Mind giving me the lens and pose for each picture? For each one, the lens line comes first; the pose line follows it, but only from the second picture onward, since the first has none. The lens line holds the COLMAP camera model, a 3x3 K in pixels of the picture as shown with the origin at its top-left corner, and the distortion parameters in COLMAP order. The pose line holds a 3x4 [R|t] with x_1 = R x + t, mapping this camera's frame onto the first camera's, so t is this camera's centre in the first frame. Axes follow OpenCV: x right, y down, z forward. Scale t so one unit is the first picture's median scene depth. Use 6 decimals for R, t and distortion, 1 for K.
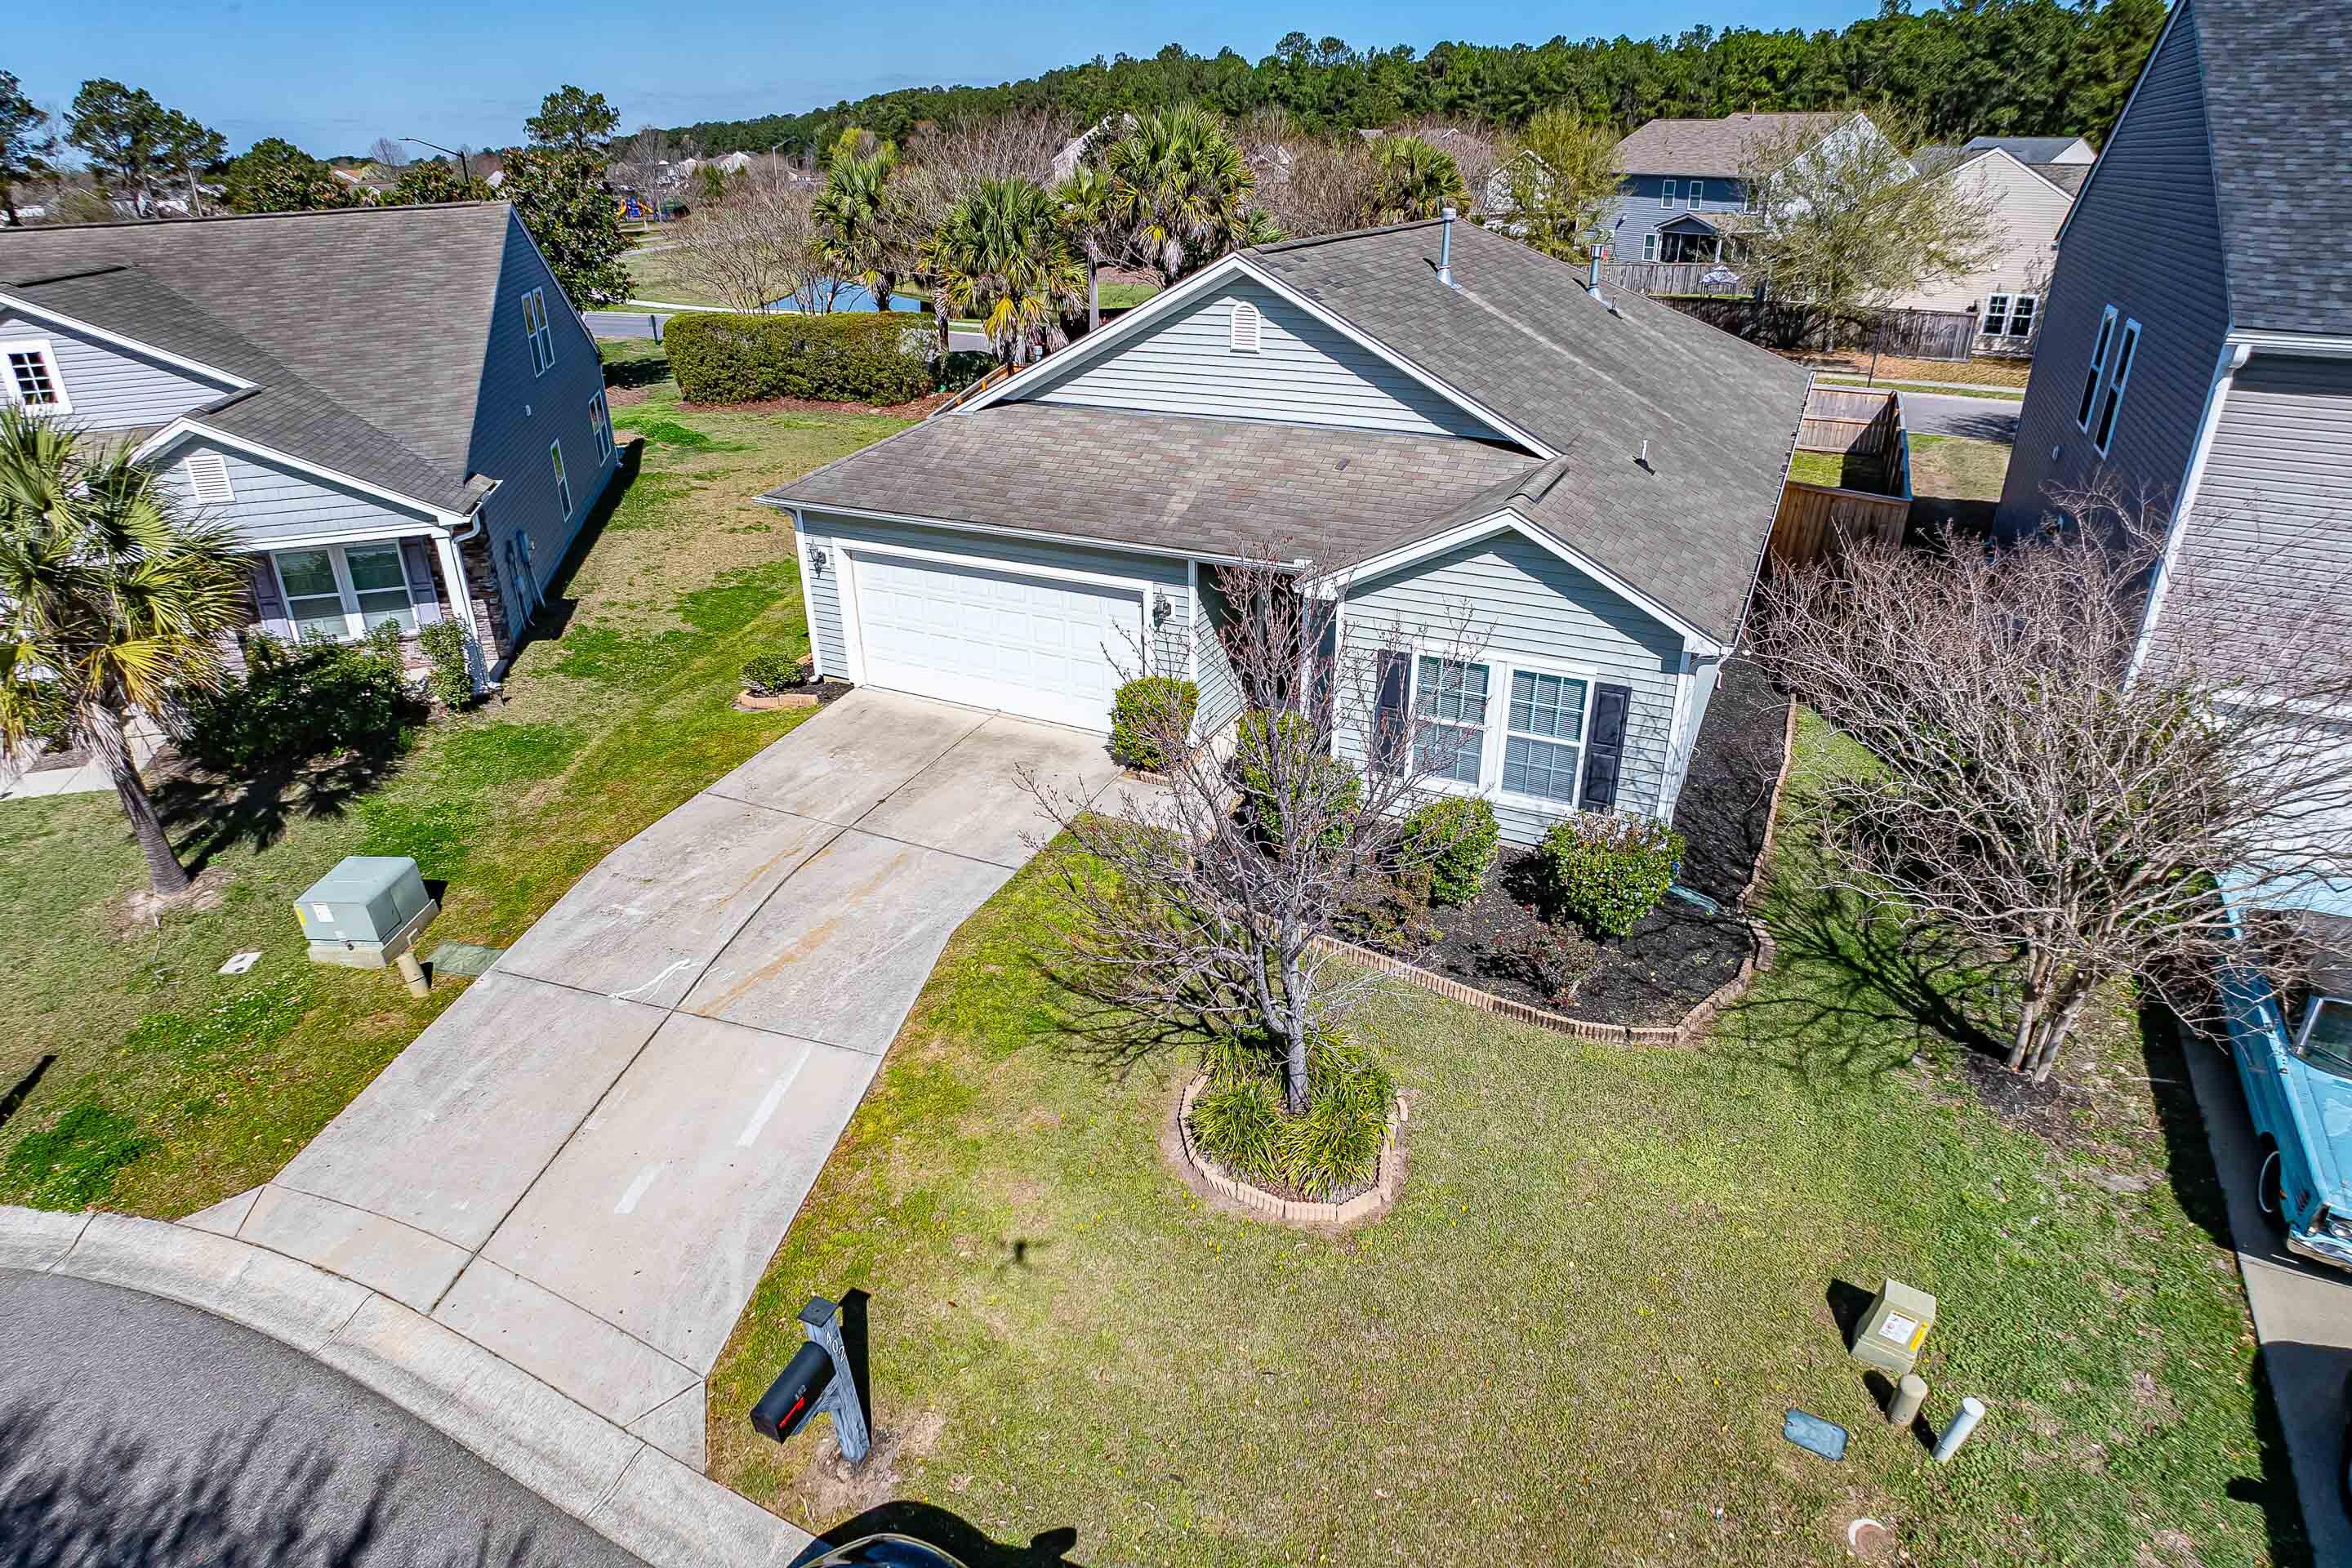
lens RADIAL K [[1307.1, 0, 1173.3], [0, 1307.1, 767.9], [0, 0, 1]] dist [-0.085165, 0.020361]
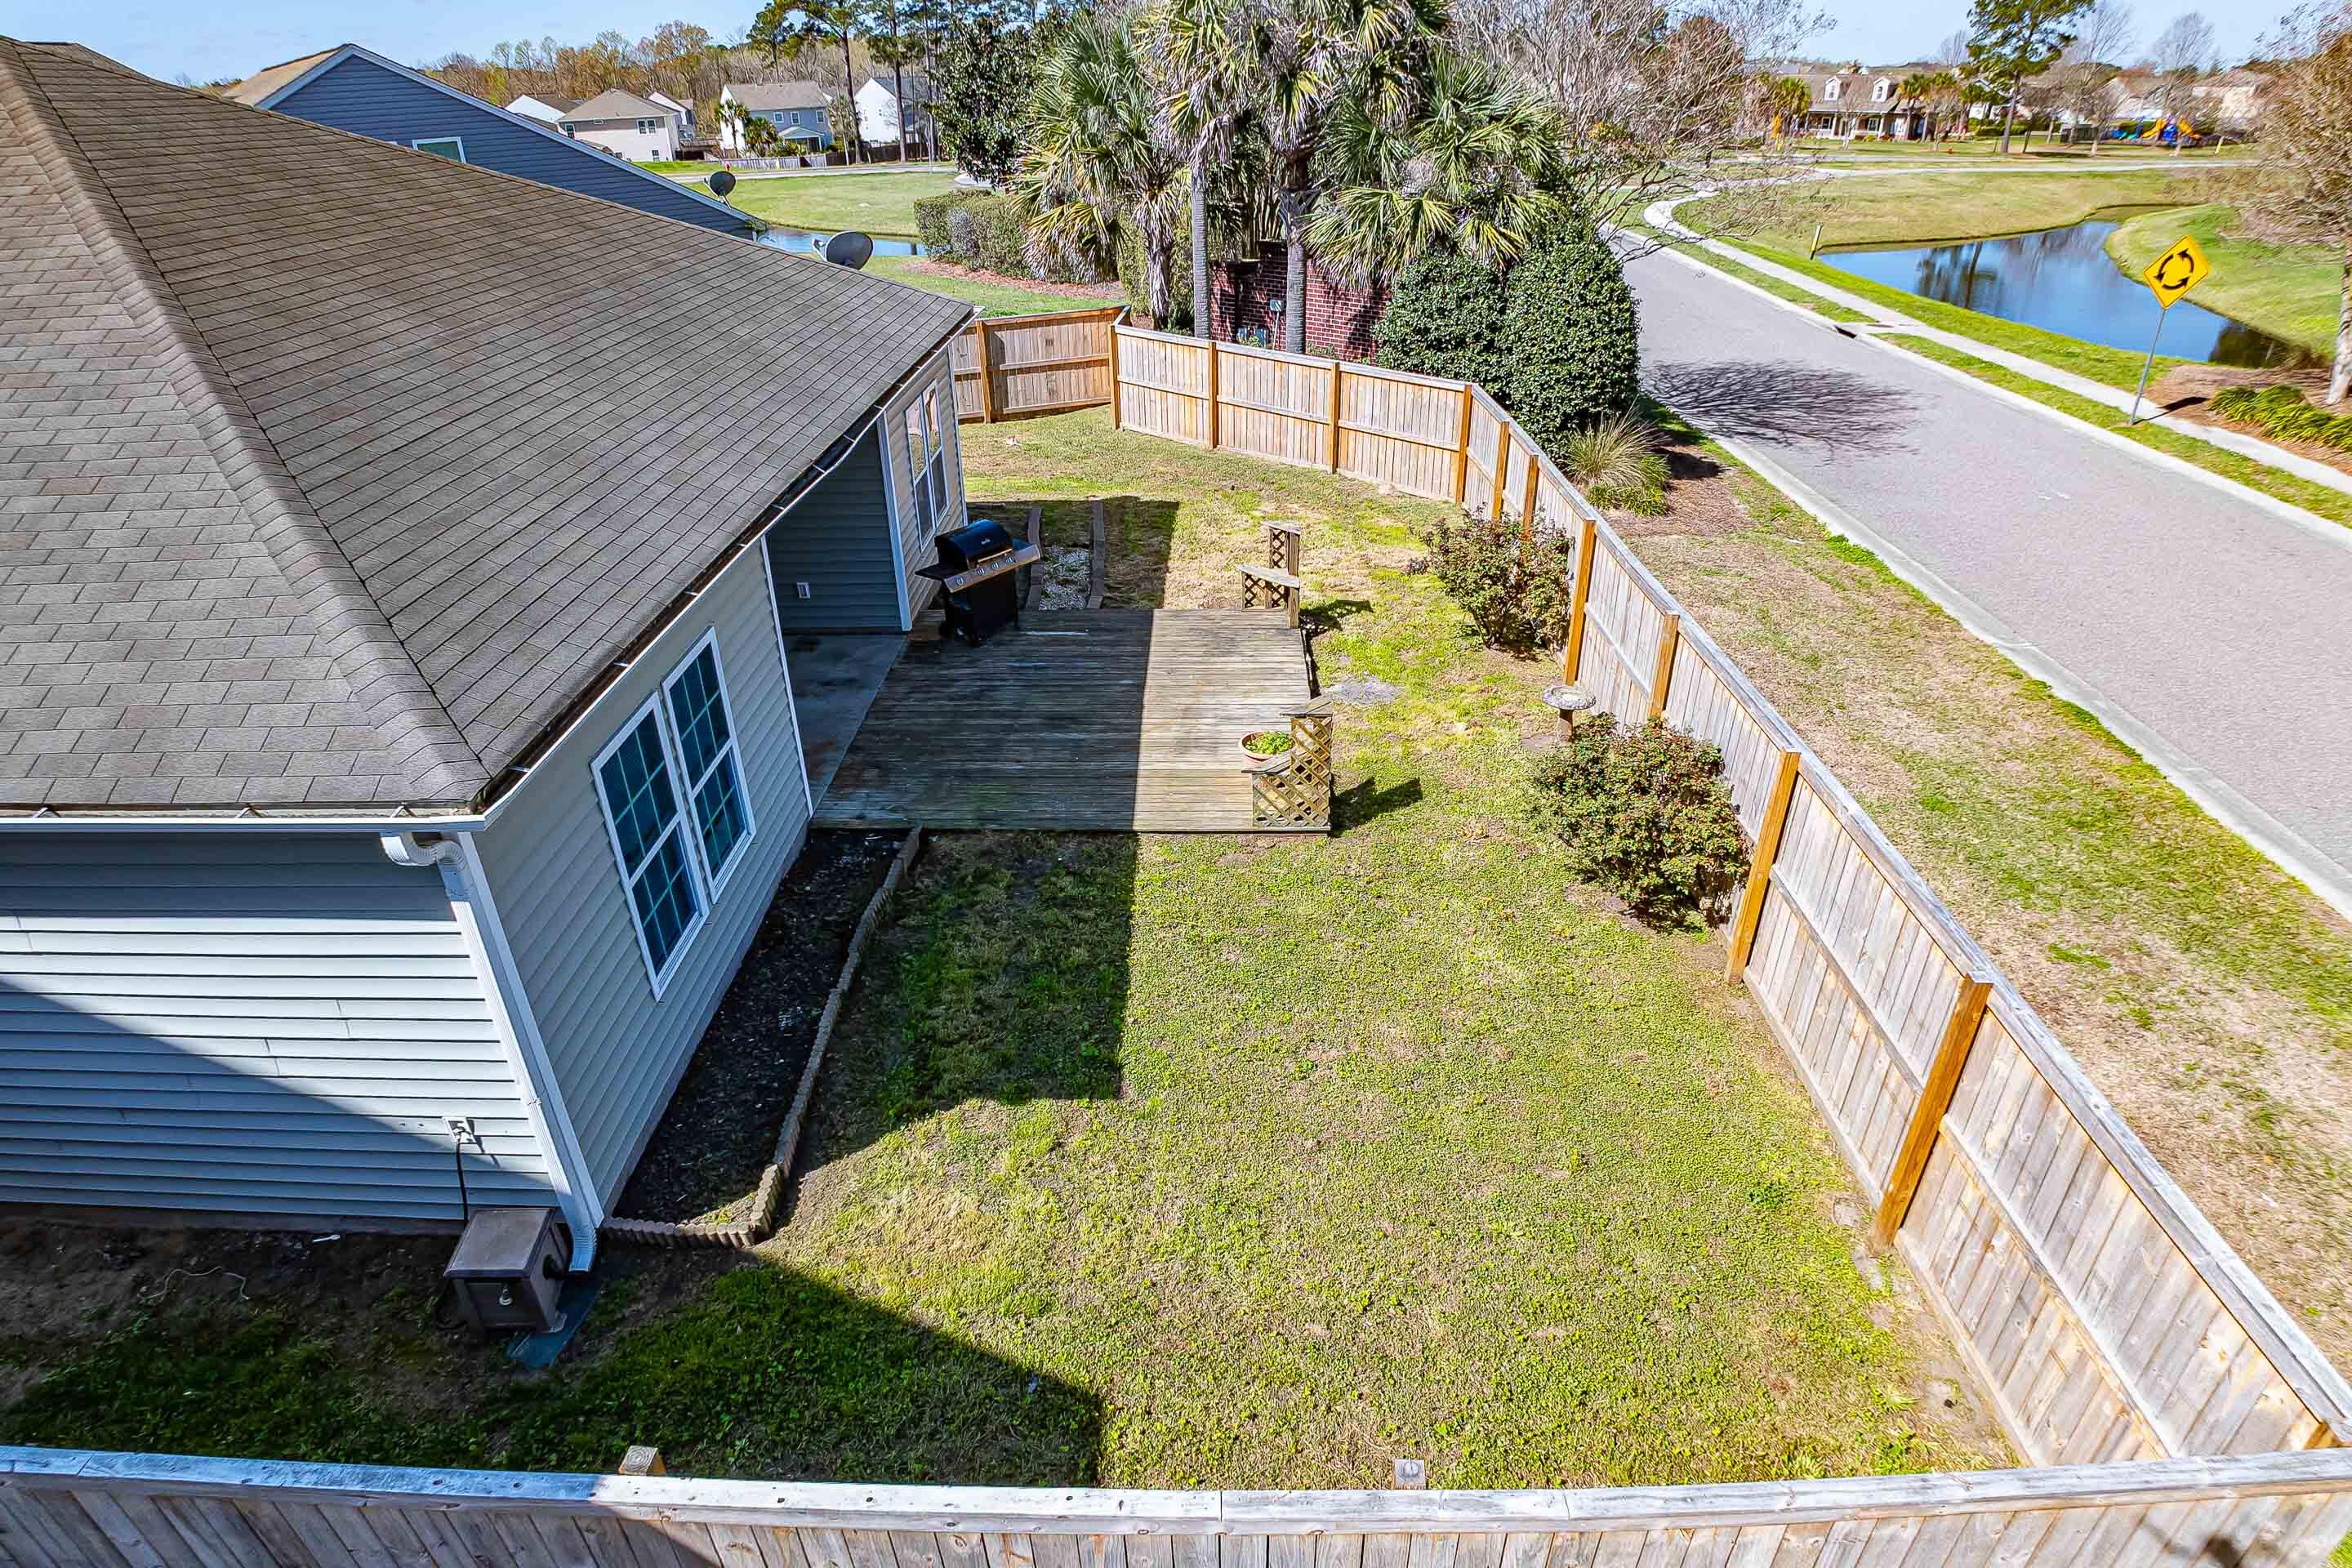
lens RADIAL K [[1304.2, 0, 1202.5], [0, 1304.2, 817.0], [0, 0, 1]] dist [-0.059369, 0.000586]
pose [[0.441867, 0.453157, -0.774211, 1.048603], [-0.381959, 0.875933, 0.294700, -0.610393], [0.811702, 0.165499, 0.560134, 1.494492]]
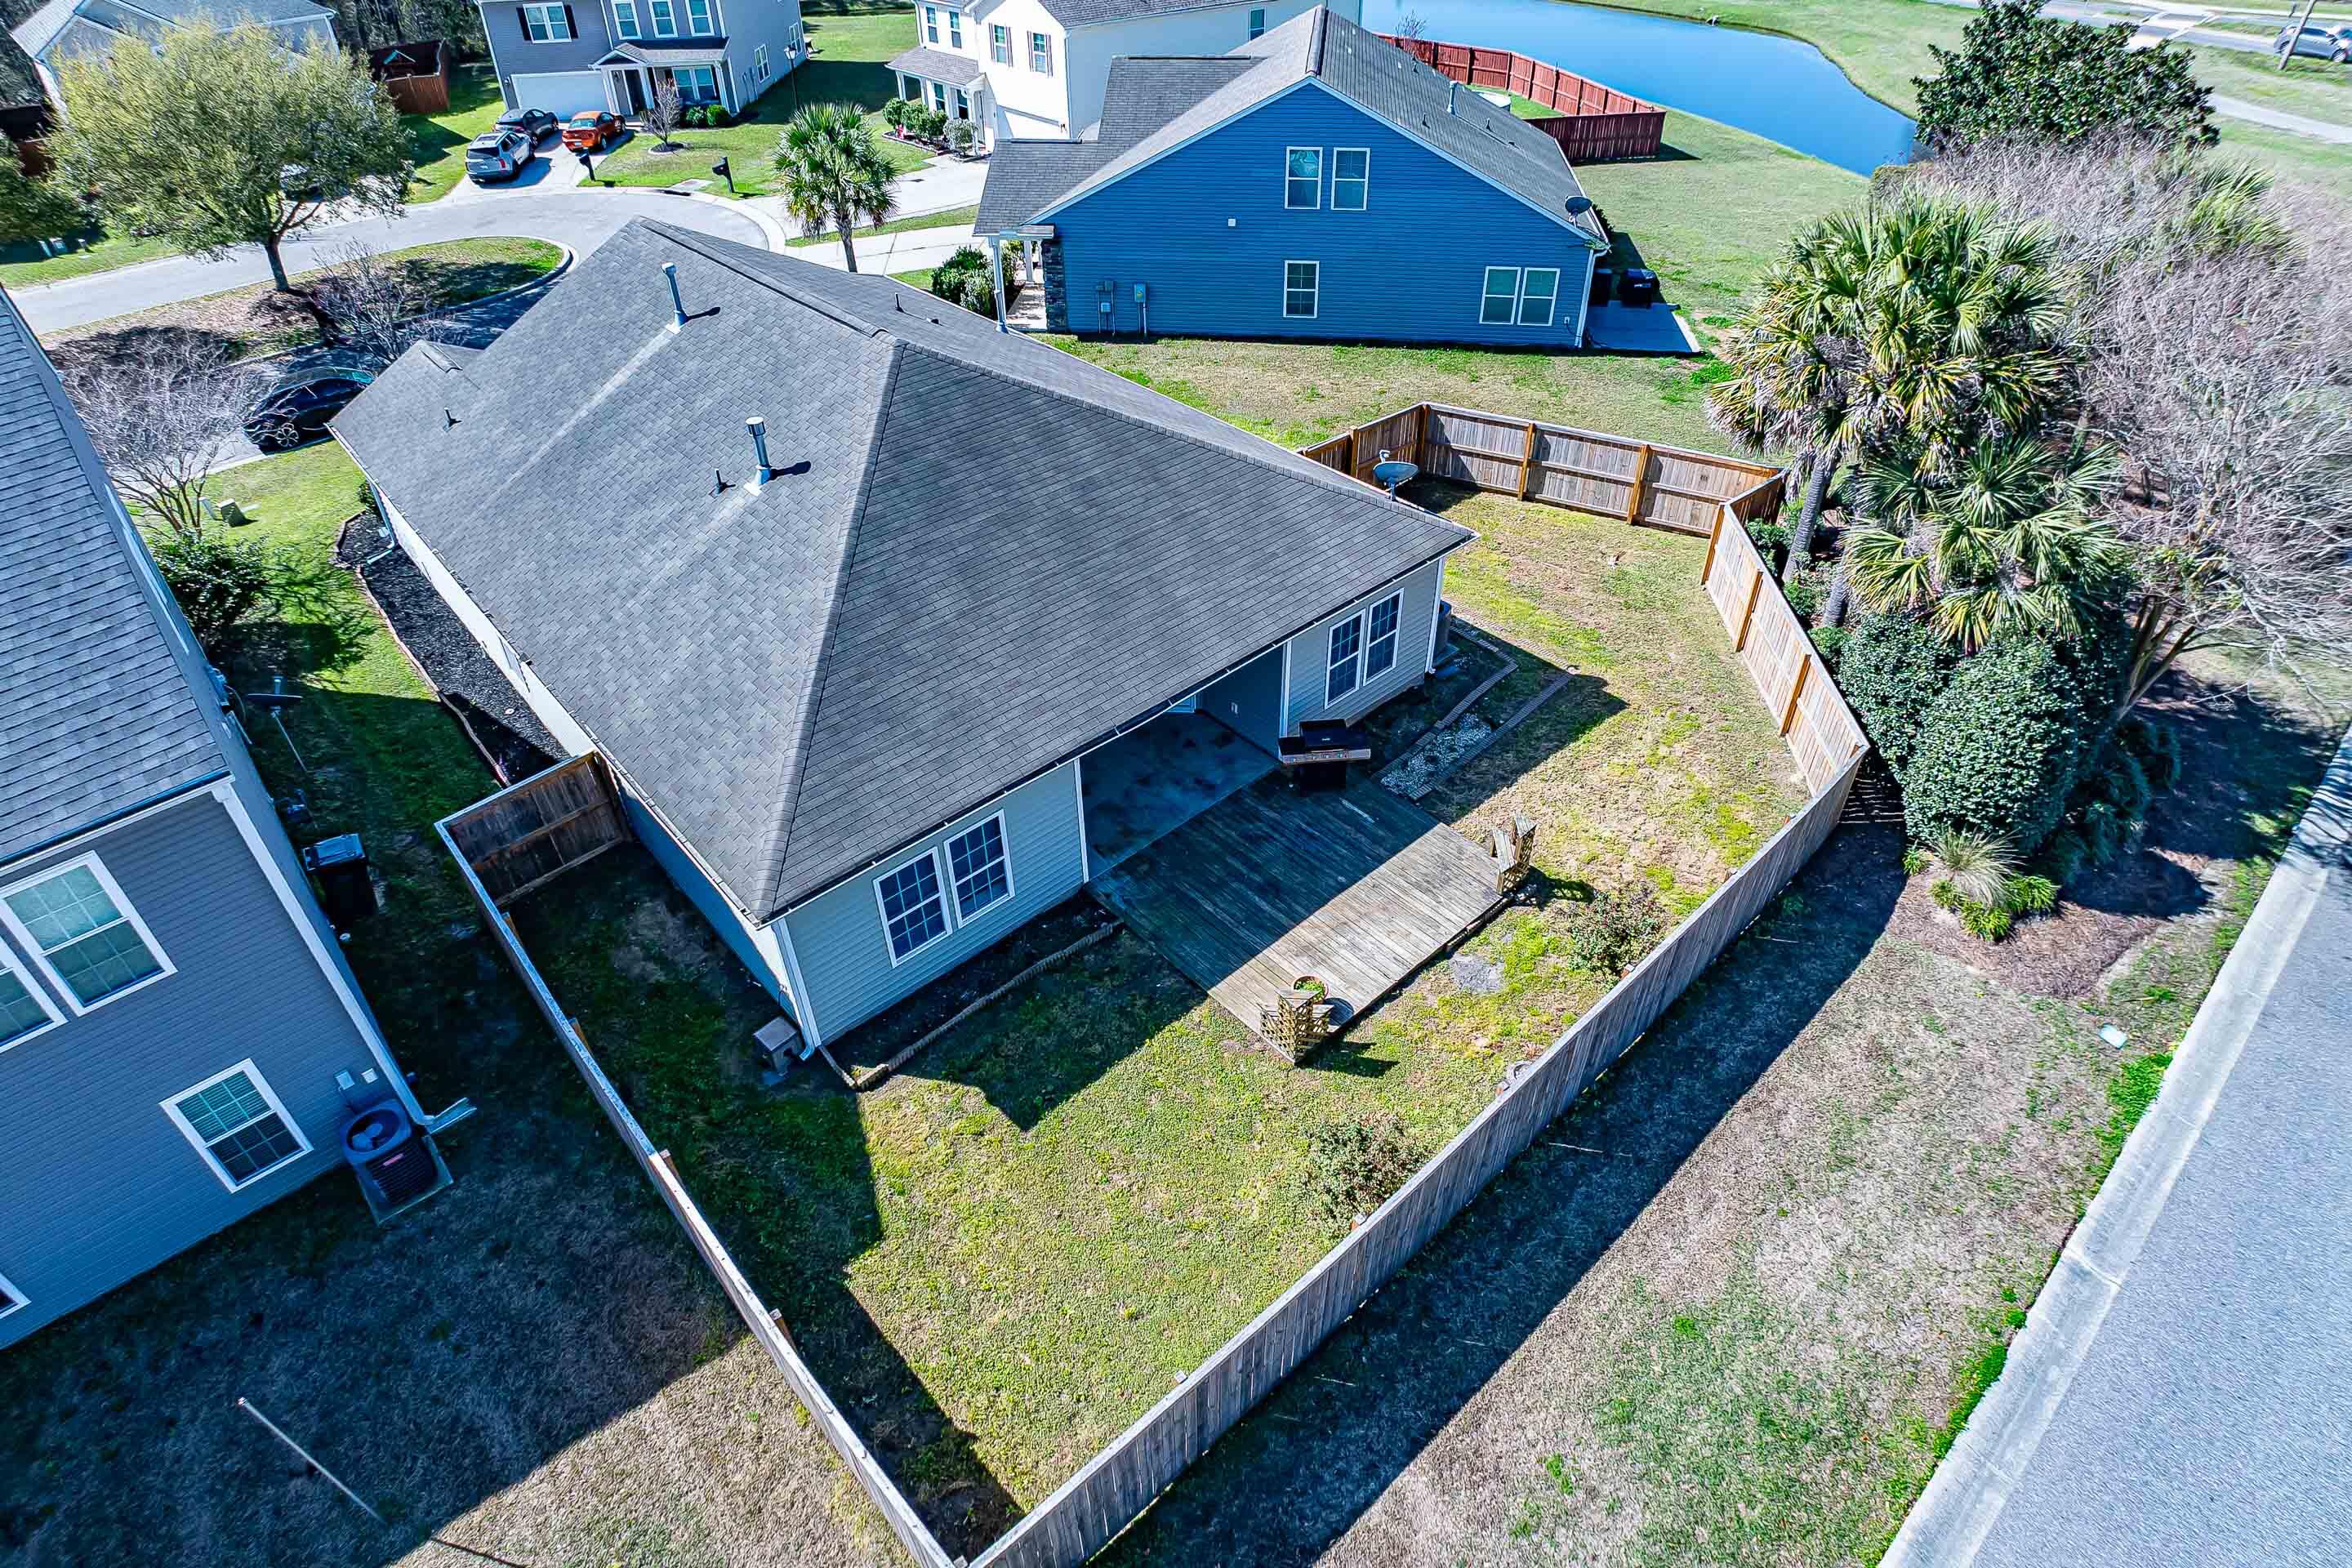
lens RADIAL K [[1294.9, 0, 1181.5], [0, 1294.9, 738.5], [0, 0, 1]] dist [-0.089565, 0.025946]
pose [[-0.358523, 0.585605, -0.726999, 1.172881], [-0.389624, 0.613829, 0.686591, -1.180341], [0.848325, 0.529415, 0.008094, 1.674658]]
